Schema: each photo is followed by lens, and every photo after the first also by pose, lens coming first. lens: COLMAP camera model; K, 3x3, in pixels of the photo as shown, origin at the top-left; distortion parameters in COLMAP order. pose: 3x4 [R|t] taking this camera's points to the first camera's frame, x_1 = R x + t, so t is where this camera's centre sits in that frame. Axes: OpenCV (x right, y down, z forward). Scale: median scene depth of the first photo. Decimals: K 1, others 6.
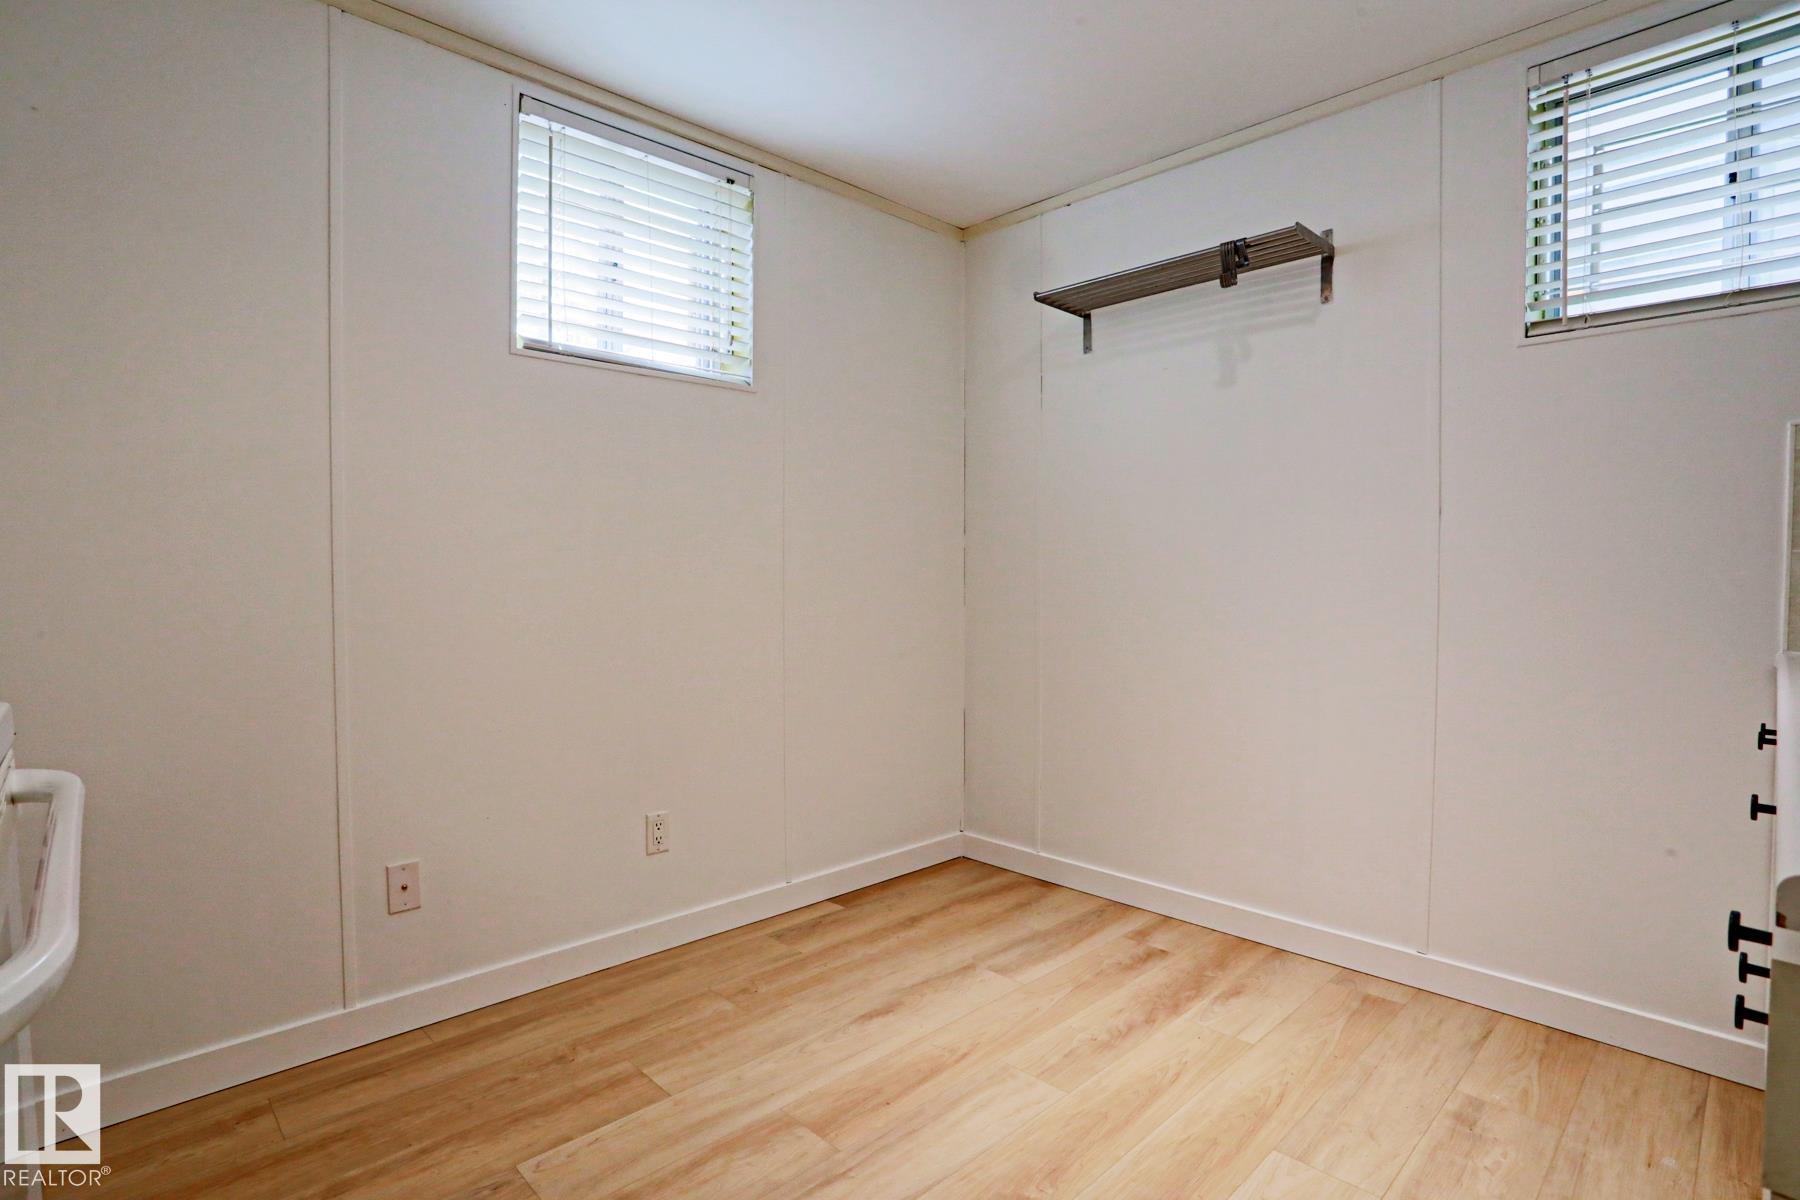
lens RADIAL K [[912.8, 0, 900.0], [0, 912.8, 600.0], [0, 0, 1]] dist [-0.072023, 0.031529]
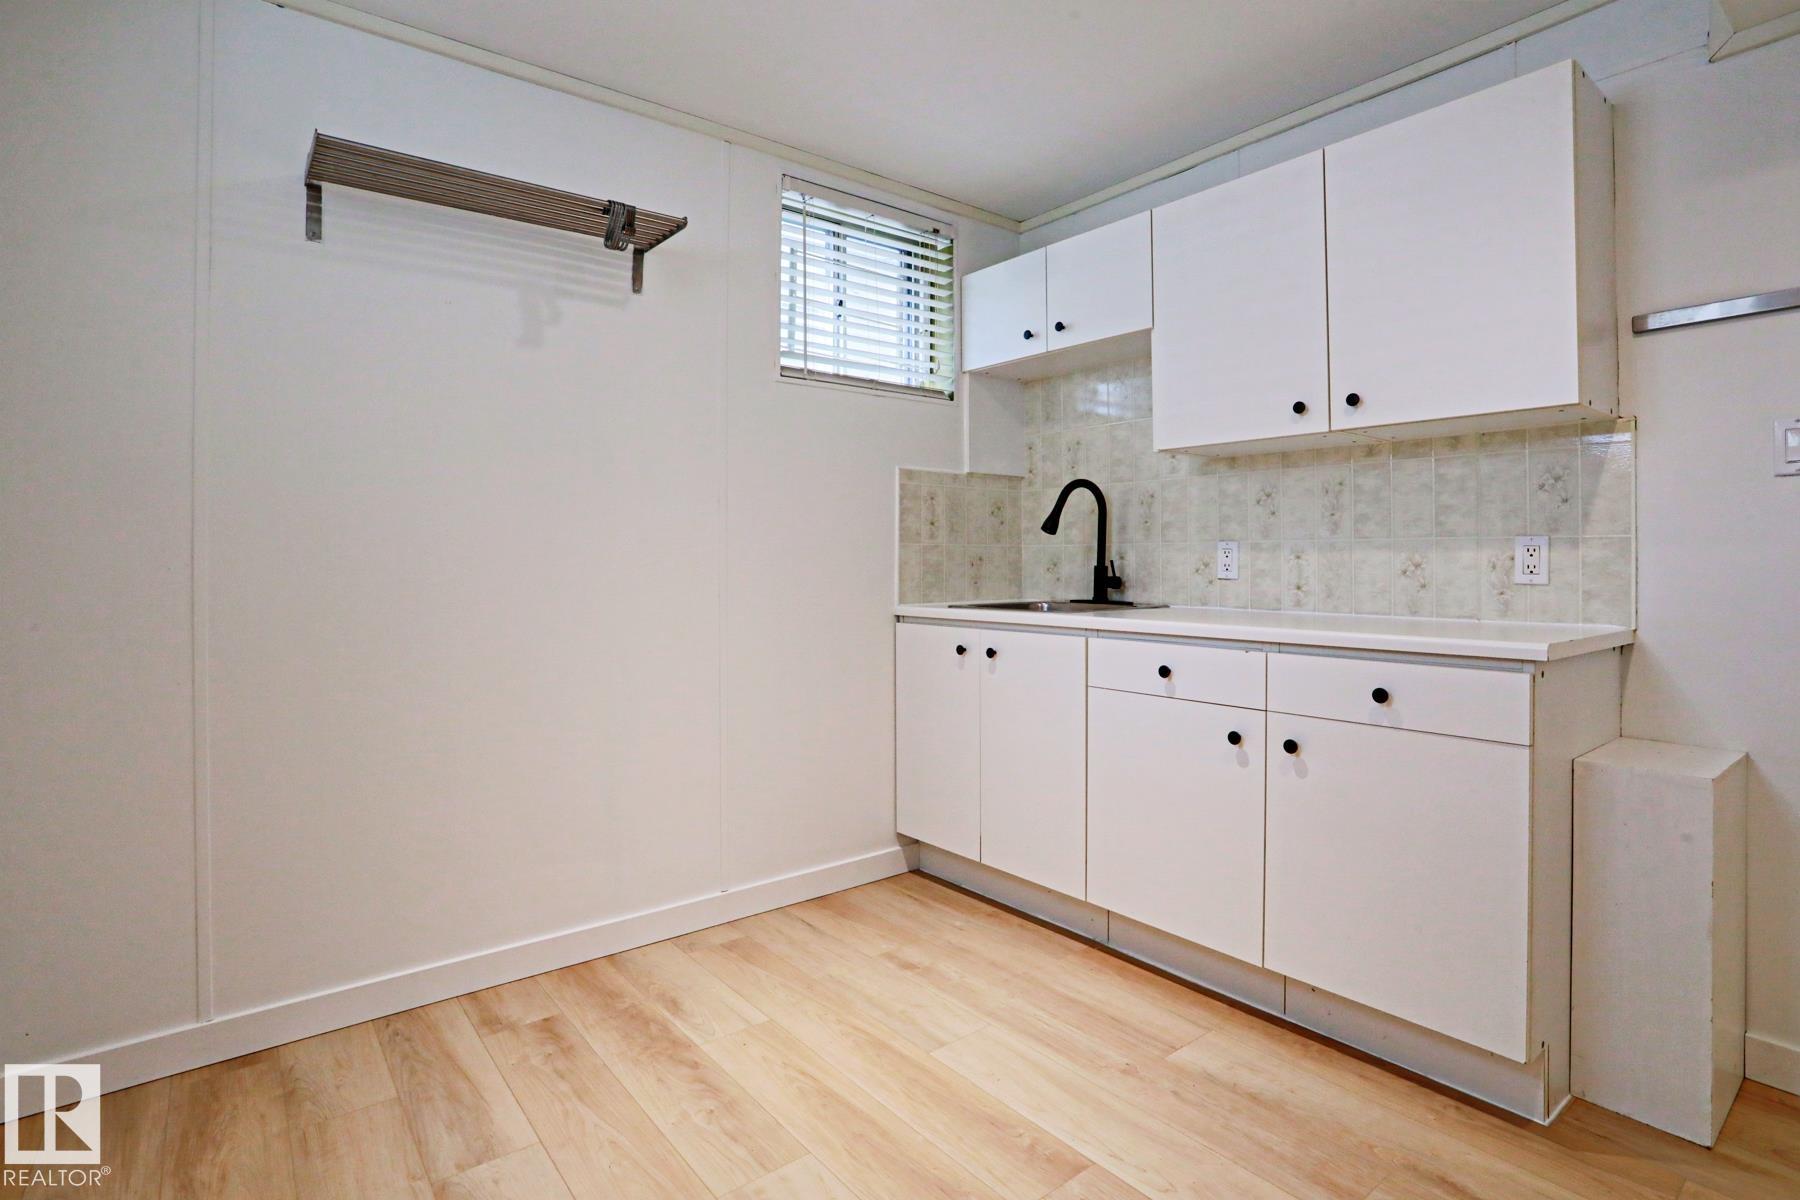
lens RADIAL K [[900.4, 0, 904.7], [0, 900.4, 550.7], [0, 0, 1]] dist [-0.068926, 0.029854]
pose [[0.088887, 0.004564, 0.996031, -0.561418], [0.035500, 0.999340, -0.007747, -0.023417], [-0.995409, 0.036048, 0.088666, 0.687075]]
